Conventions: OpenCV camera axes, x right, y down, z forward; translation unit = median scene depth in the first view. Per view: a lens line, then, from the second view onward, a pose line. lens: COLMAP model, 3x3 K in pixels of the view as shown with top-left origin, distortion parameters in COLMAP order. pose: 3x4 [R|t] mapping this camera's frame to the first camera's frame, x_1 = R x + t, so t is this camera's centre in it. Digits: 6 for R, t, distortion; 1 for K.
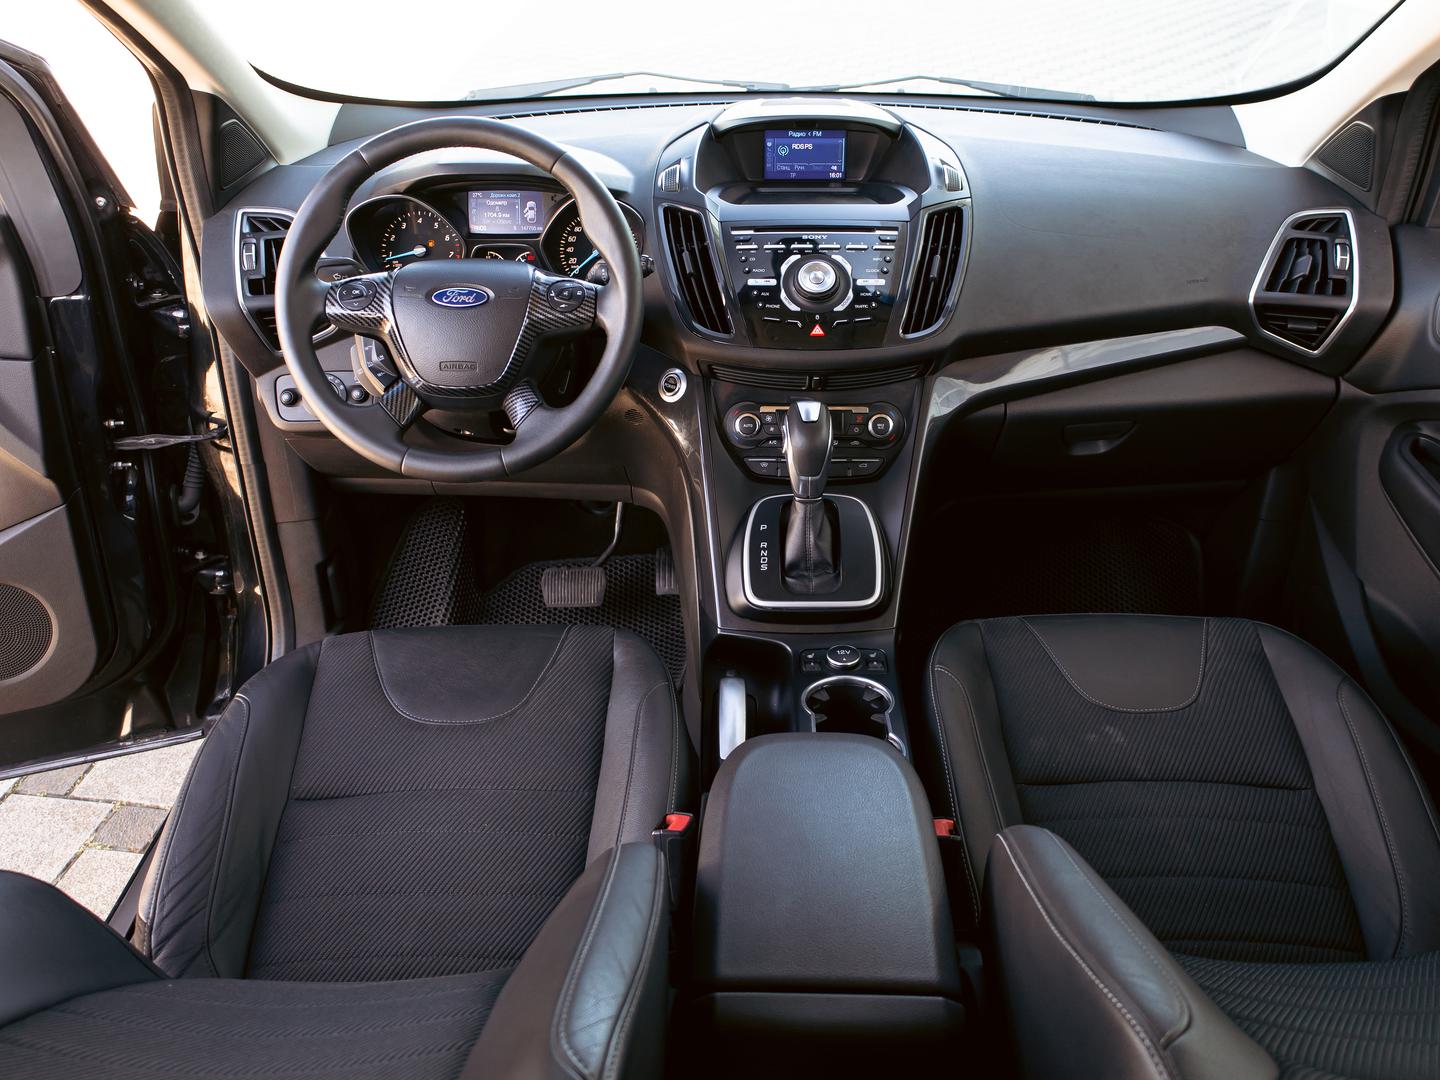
lens RADIAL K [[1141.0, 0, 729.5], [0, 1141.0, 554.9], [0, 0, 1]] dist [-0.017245, 0.010346]
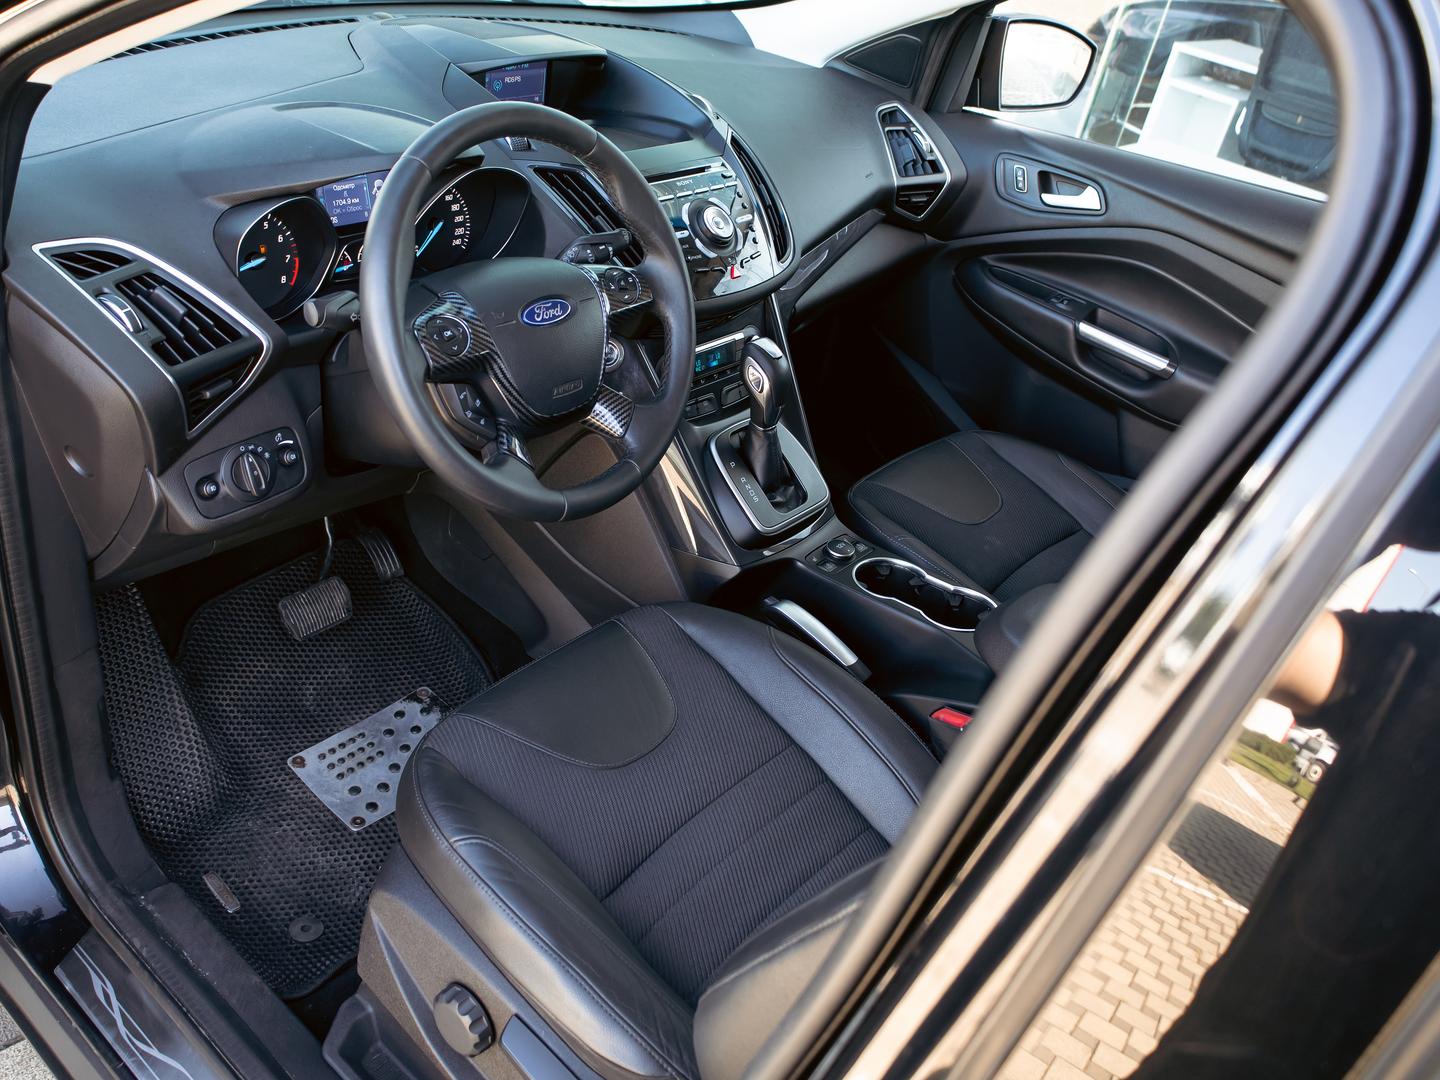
lens RADIAL K [[1141.0, 0, 711.4], [0, 1141.0, 539.2], [0, 0, 1]] dist [-0.017245, 0.010346]
pose [[0.663954, -0.340187, 0.665911, -0.692782], [0.255861, 0.940126, 0.225163, -0.196931], [-0.702638, 0.020883, 0.711241, 0.249462]]
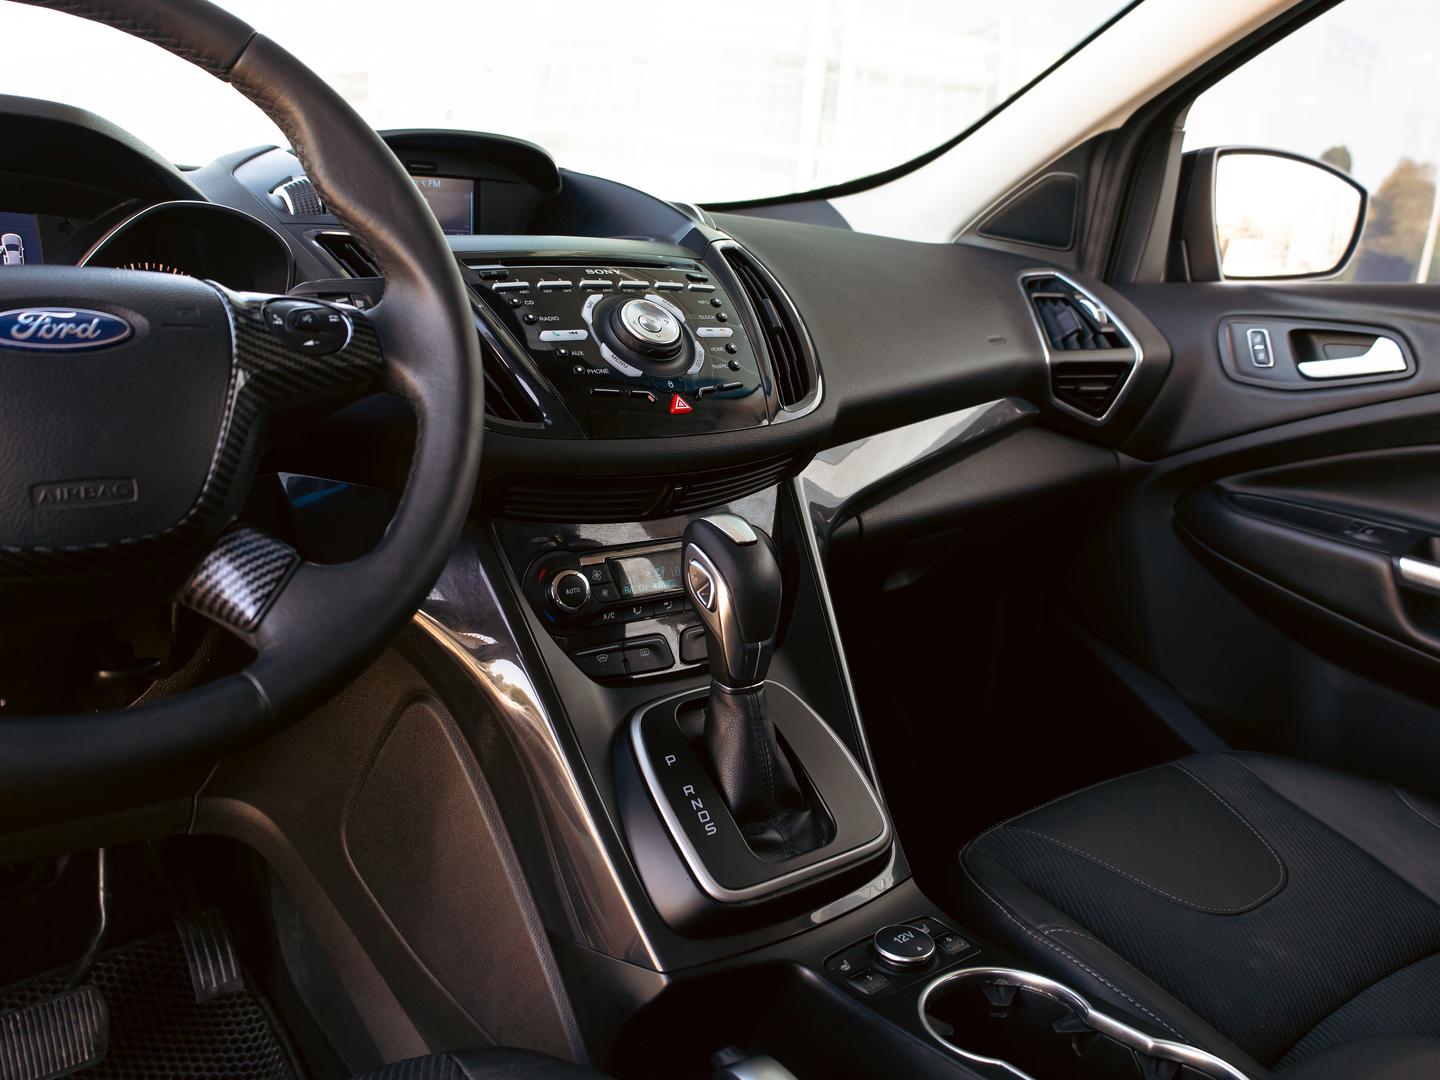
lens RADIAL K [[1237.7, 0, 718.9], [0, 1237.7, 526.6], [0, 0, 1]] dist [-0.006911, 0.010419]
pose [[0.799614, -0.116703, 0.589065, -0.272495], [0.267955, 0.947205, -0.176075, -0.018871], [-0.537417, 0.298635, 0.788670, 0.480396]]
